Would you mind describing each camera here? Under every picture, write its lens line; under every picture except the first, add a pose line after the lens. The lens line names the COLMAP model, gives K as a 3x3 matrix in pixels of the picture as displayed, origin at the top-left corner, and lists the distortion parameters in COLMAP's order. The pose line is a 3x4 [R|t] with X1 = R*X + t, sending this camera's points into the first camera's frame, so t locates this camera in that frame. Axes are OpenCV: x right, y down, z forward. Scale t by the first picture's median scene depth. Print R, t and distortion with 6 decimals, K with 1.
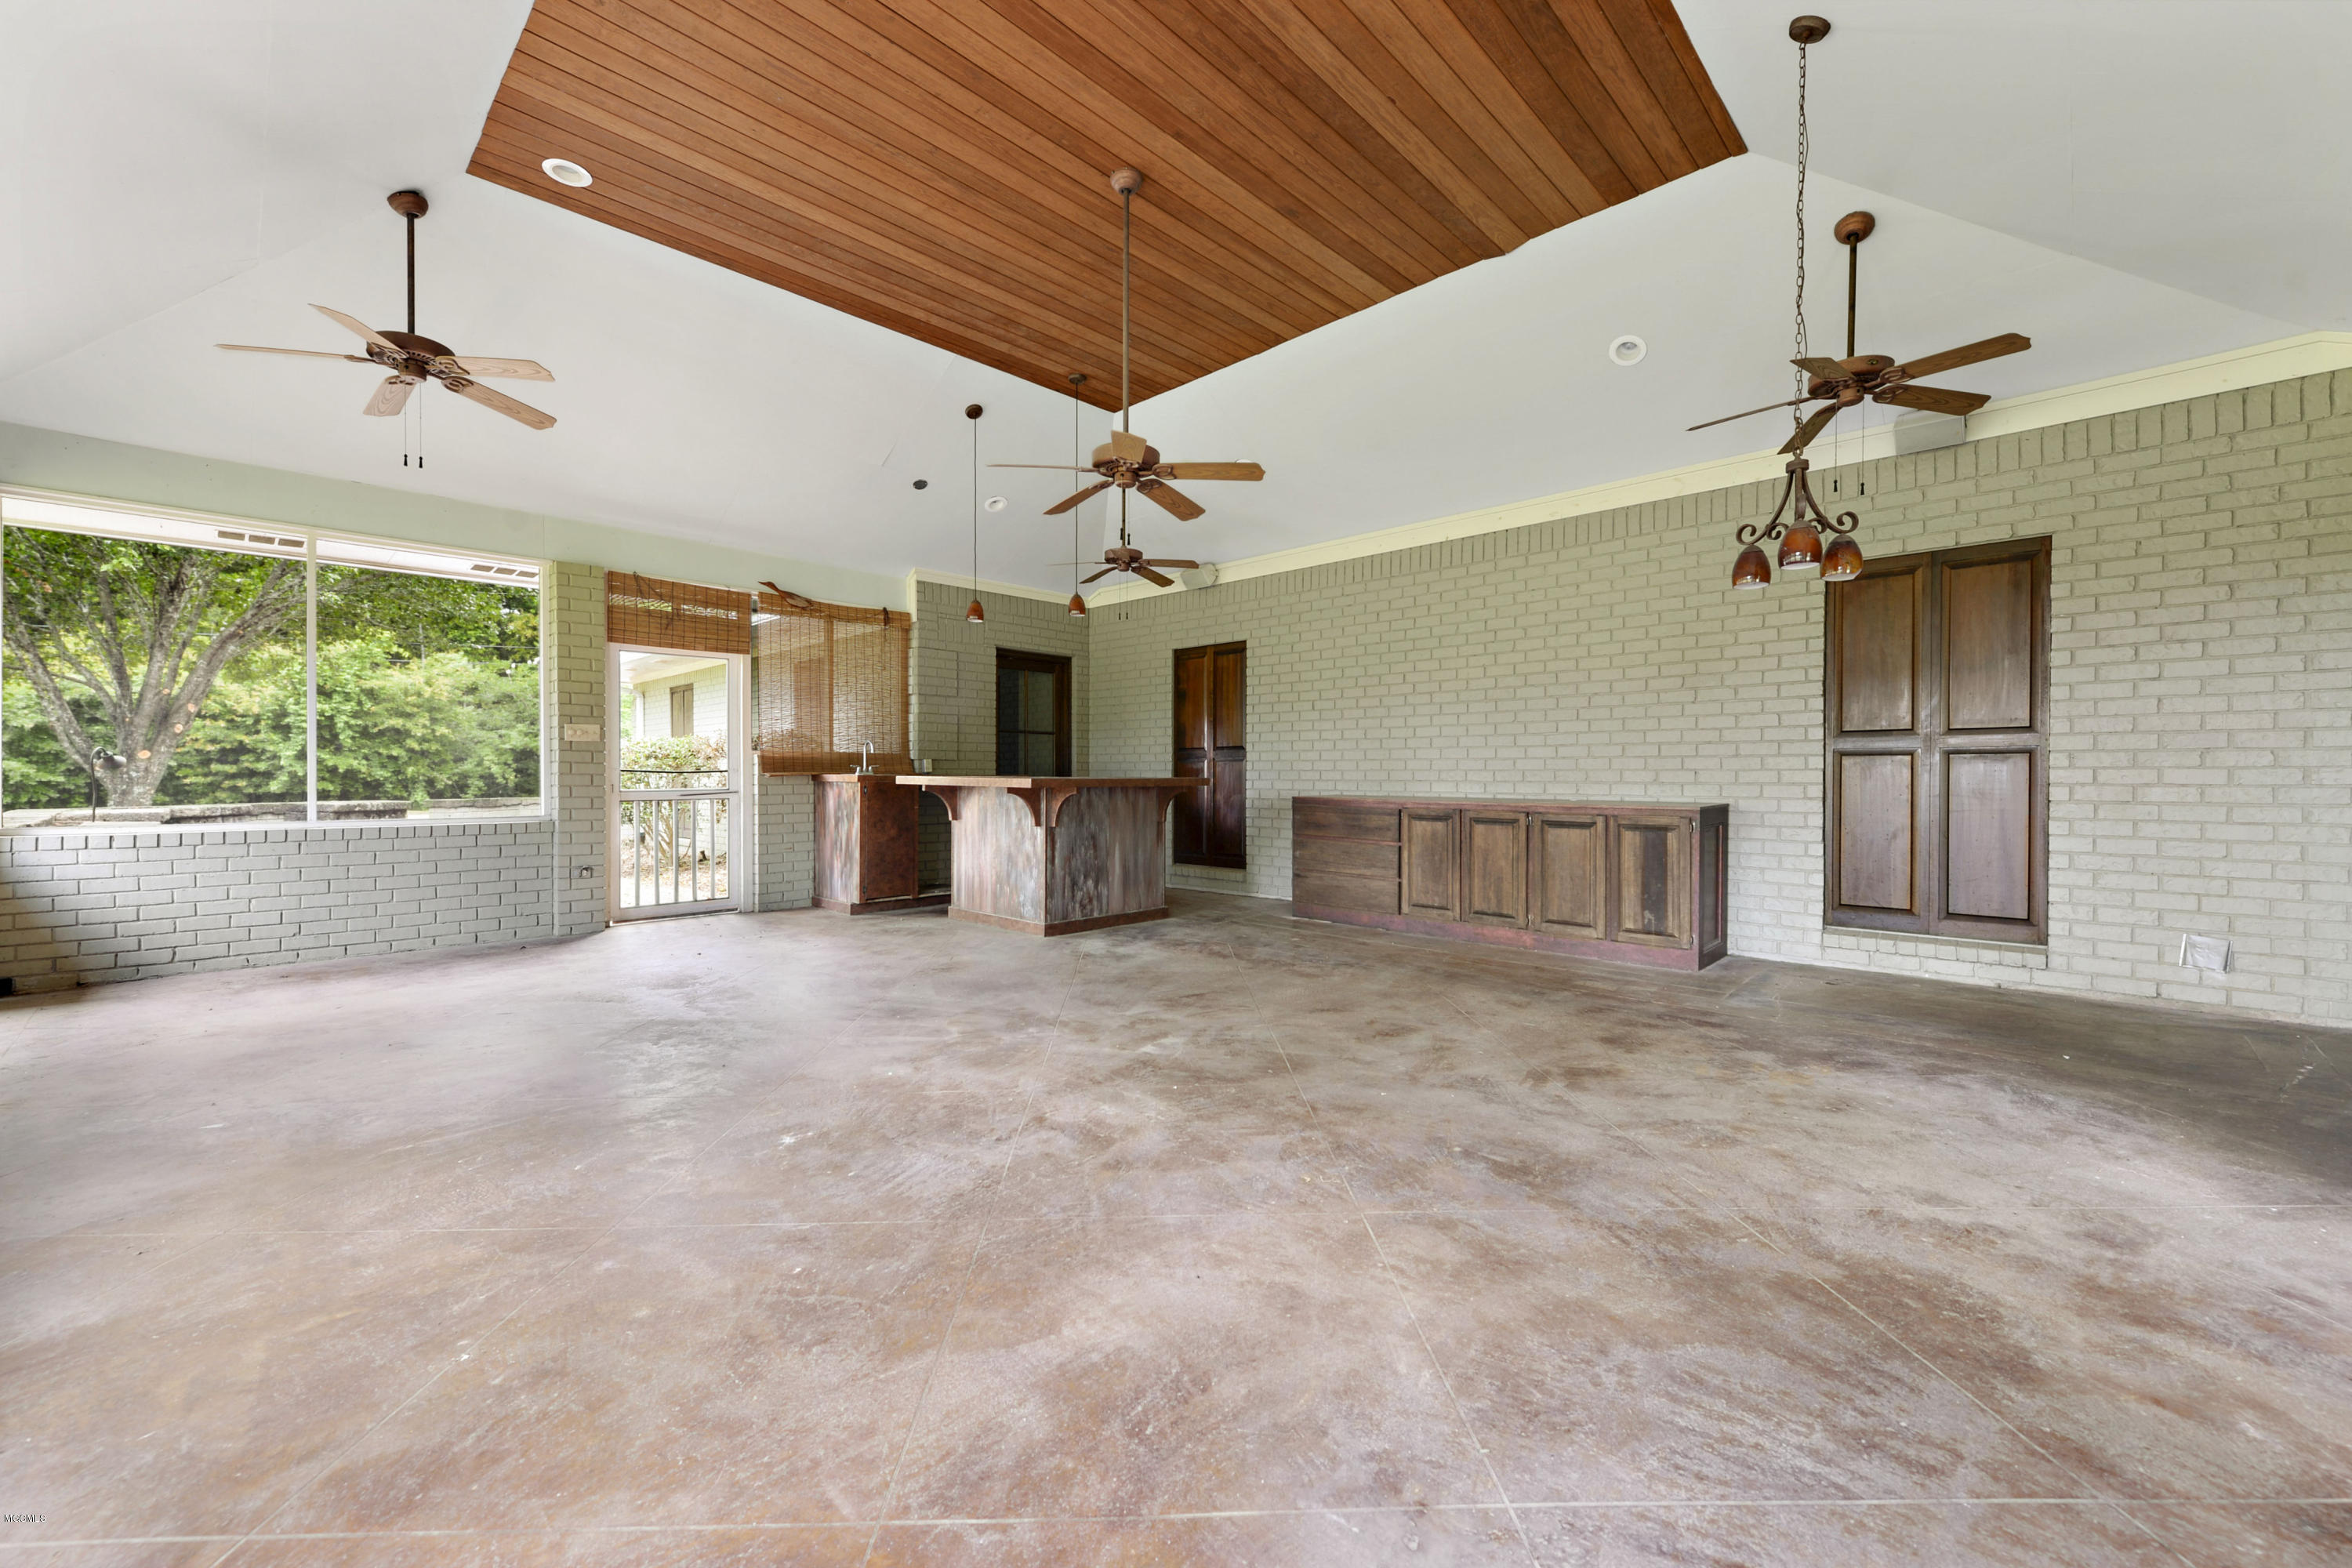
lens RADIAL K [[938.1, 0, 1168.8], [0, 938.1, 783.3], [0, 0, 1]] dist [0.000673, 0.000086]
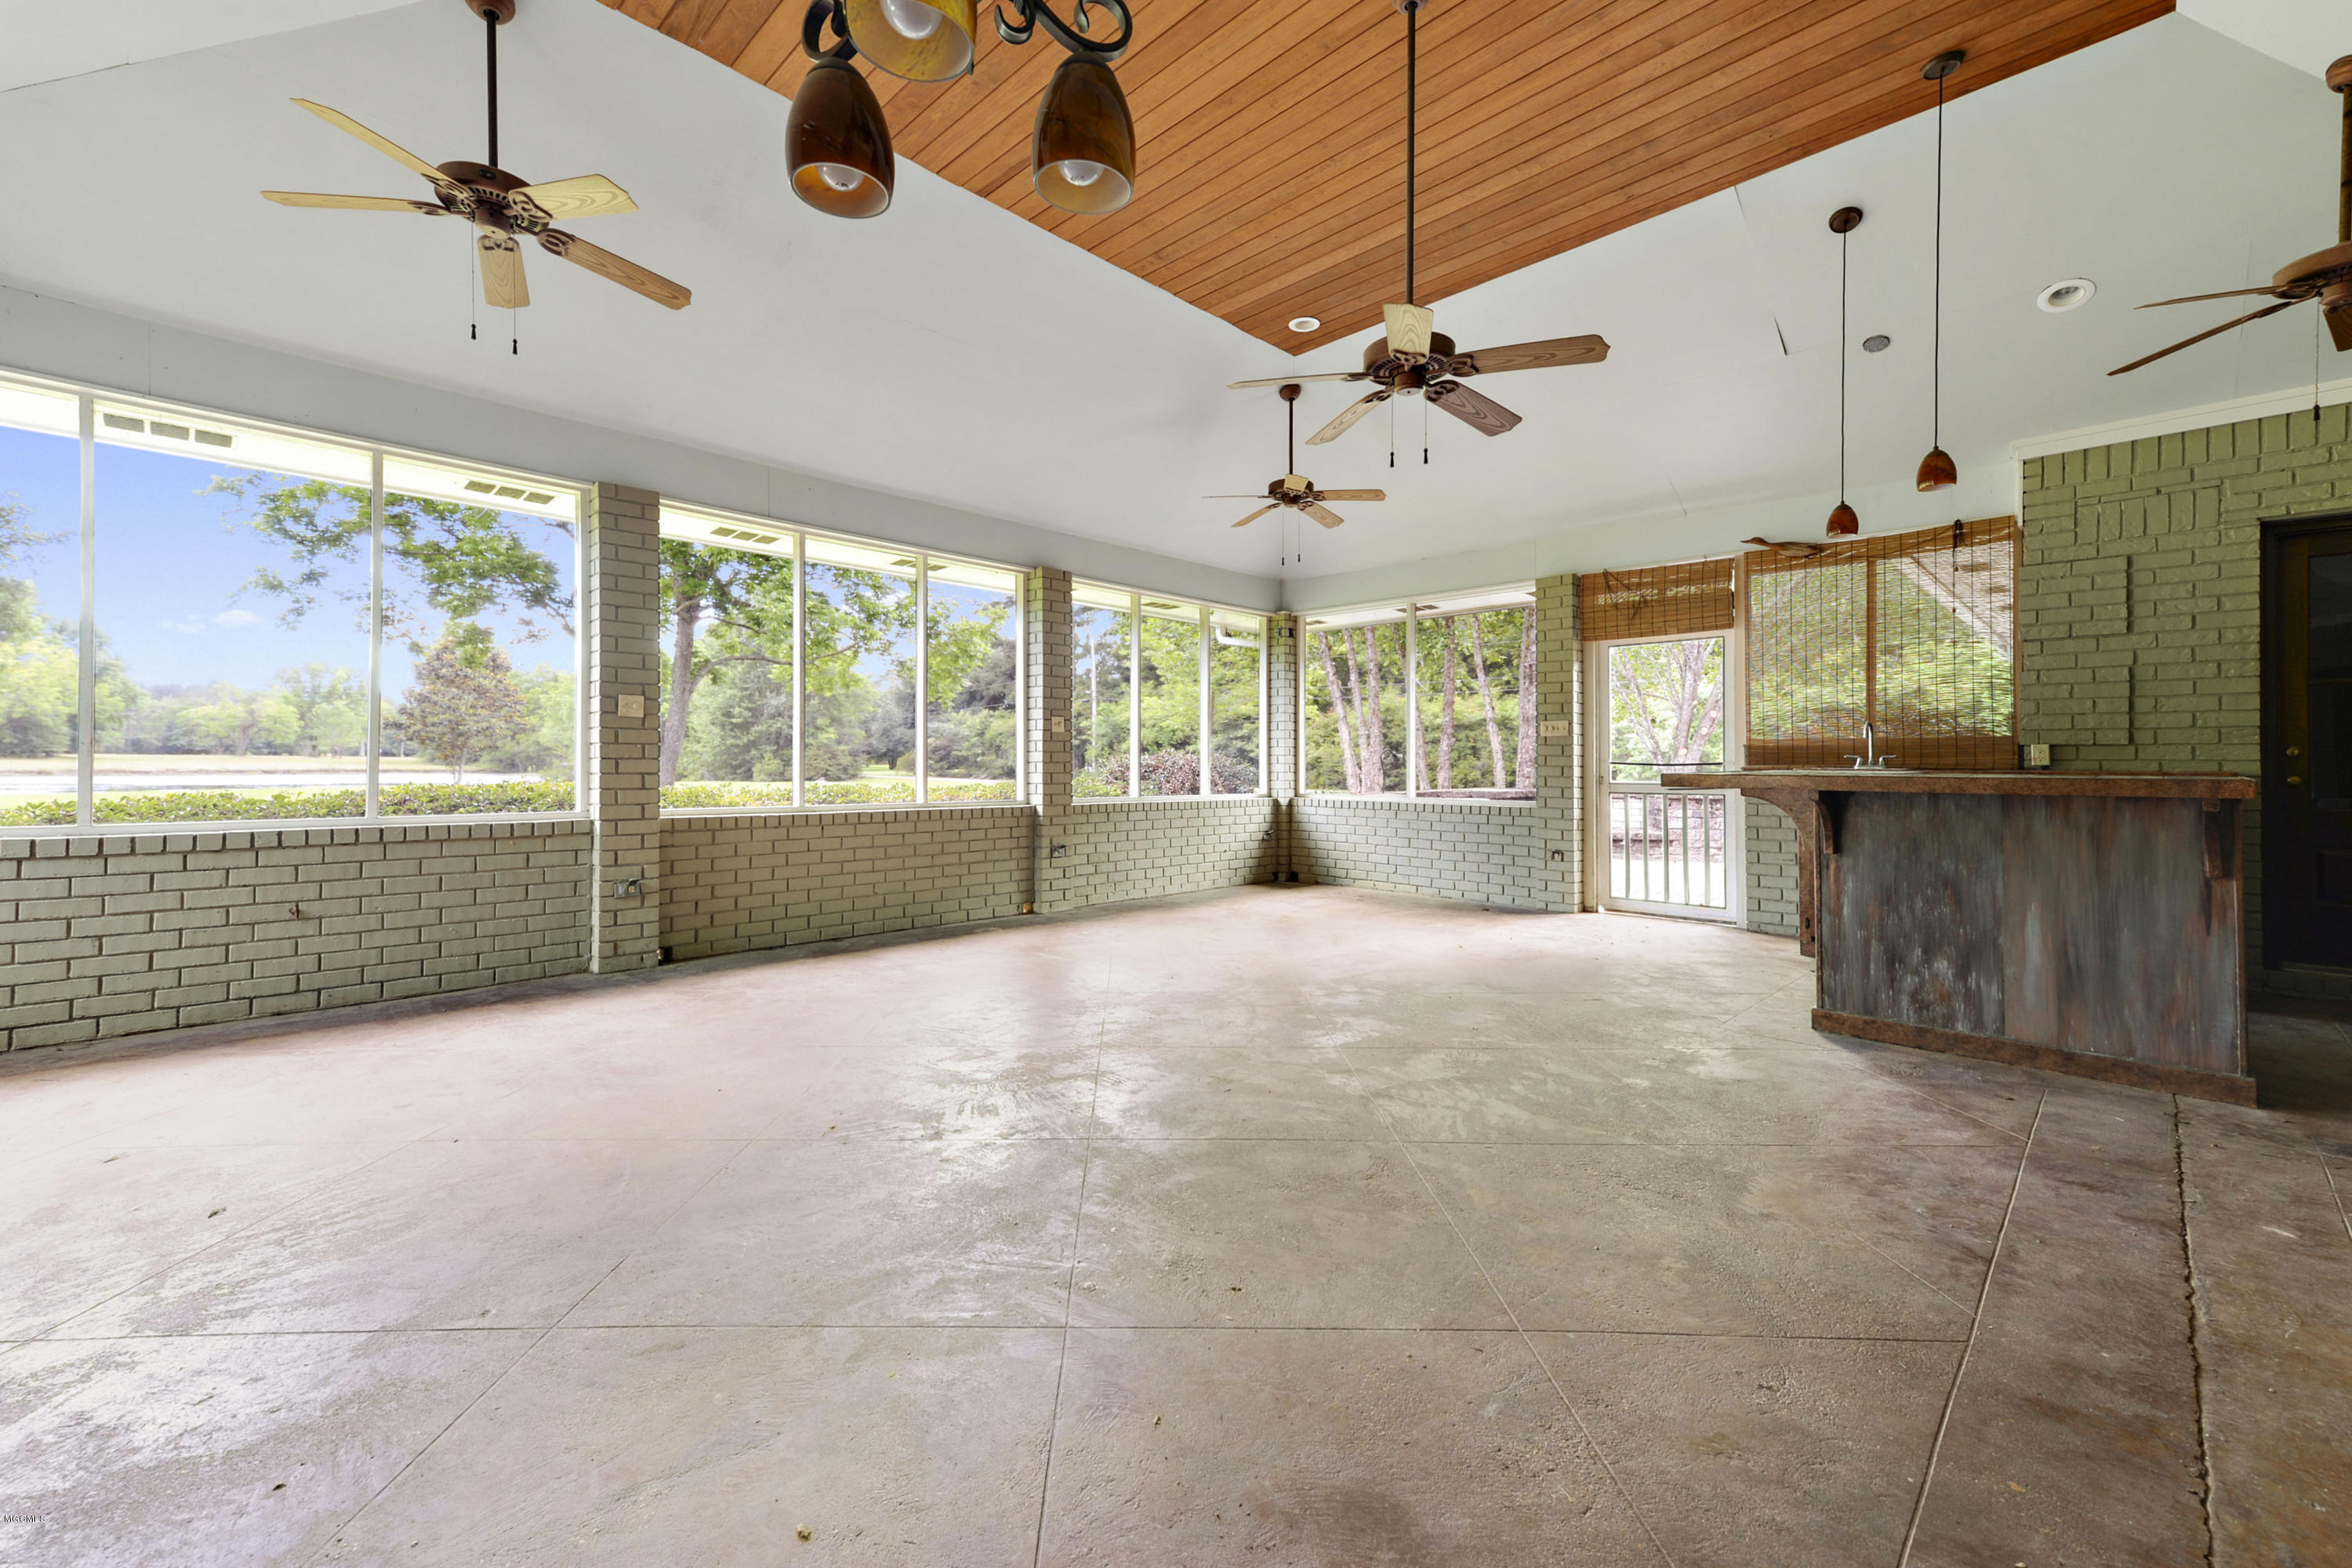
lens RADIAL K [[938.1, 0, 1169.1], [0, 938.1, 763.9], [0, 0, 1]] dist [0.000673, 0.000086]
pose [[-0.034950, 0.000719, -0.999389, 0.472749], [-0.013948, 0.999902, 0.001207, -0.005977], [0.999292, 0.013982, -0.034936, 0.553770]]
